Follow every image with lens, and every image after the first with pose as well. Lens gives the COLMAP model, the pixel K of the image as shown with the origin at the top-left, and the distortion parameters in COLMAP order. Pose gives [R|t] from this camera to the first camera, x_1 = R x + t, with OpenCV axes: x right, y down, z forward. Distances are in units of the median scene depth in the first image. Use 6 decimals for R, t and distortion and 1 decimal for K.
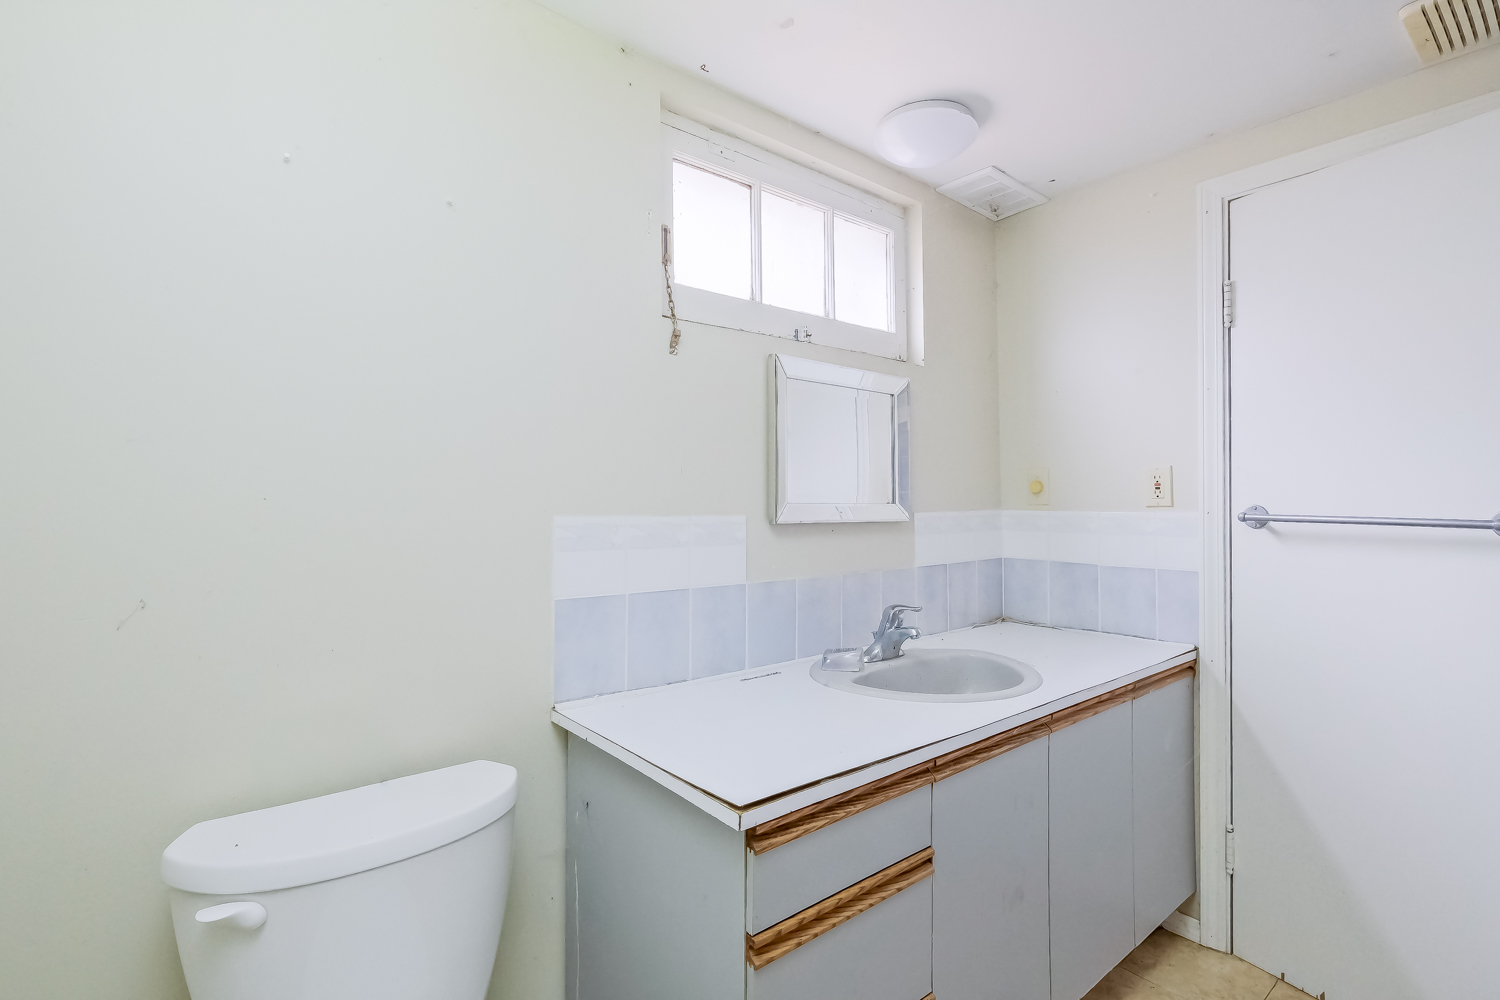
lens RADIAL K [[706.4, 0, 750.5], [0, 706.4, 488.3], [0, 0, 1]] dist [-0.001402, 0.000281]
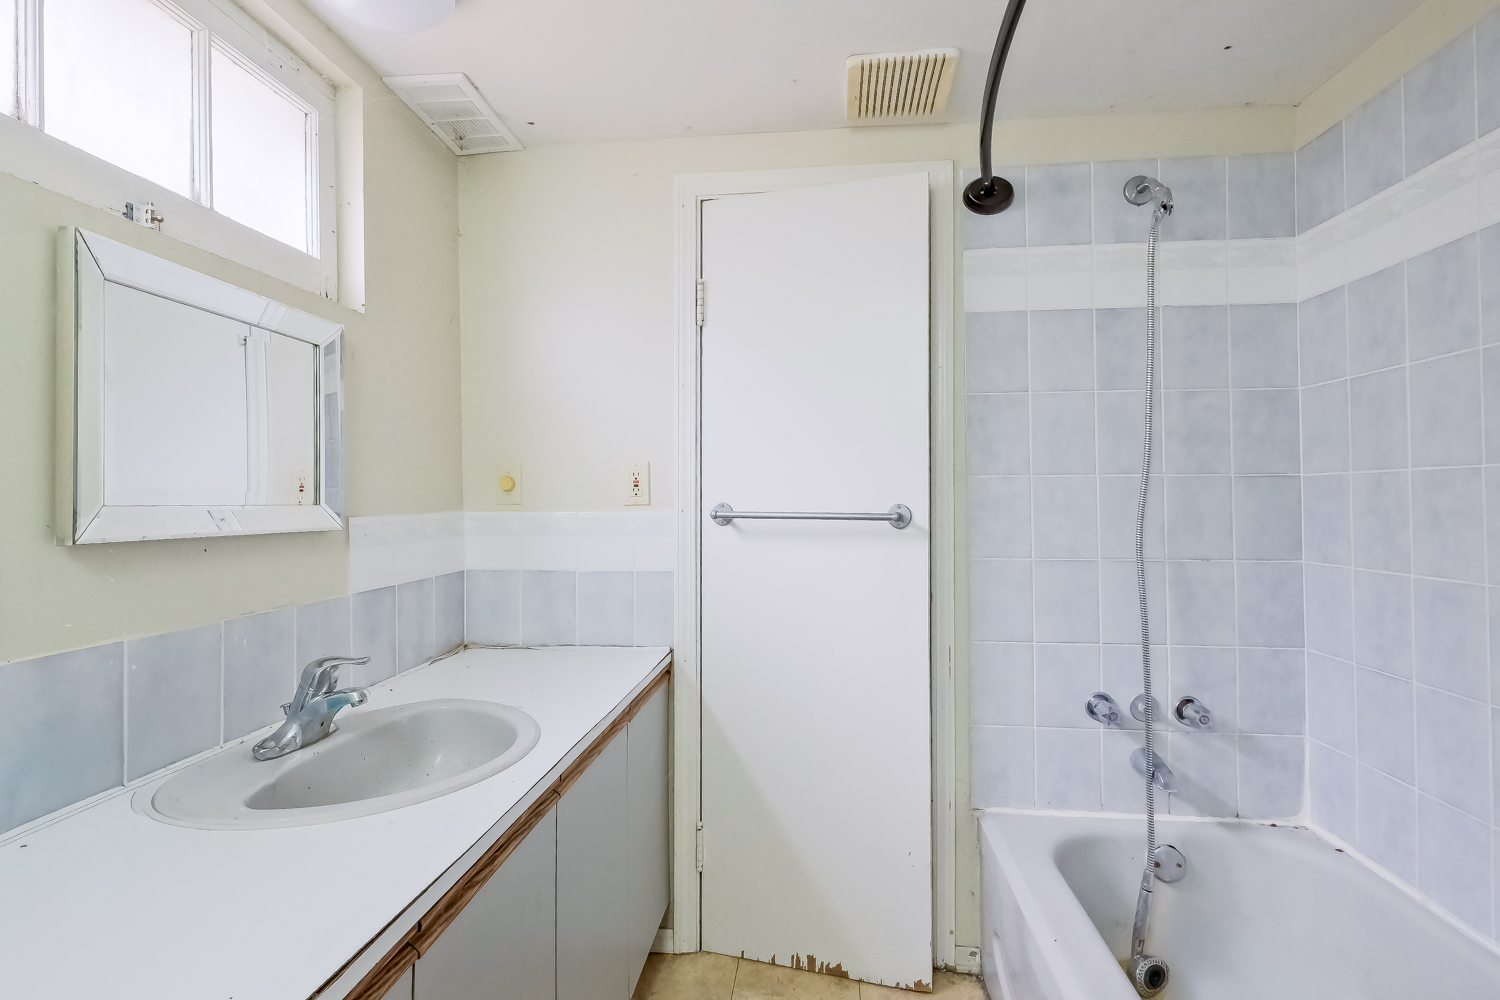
lens RADIAL K [[706.4, 0, 750.5], [0, 706.4, 488.3], [0, 0, 1]] dist [-0.001402, 0.000281]
pose [[0.709660, 0.006347, 0.704516, 0.020312], [-0.006259, 0.999977, -0.002704, 0.005049], [-0.704517, -0.002491, 0.709683, 0.228532]]
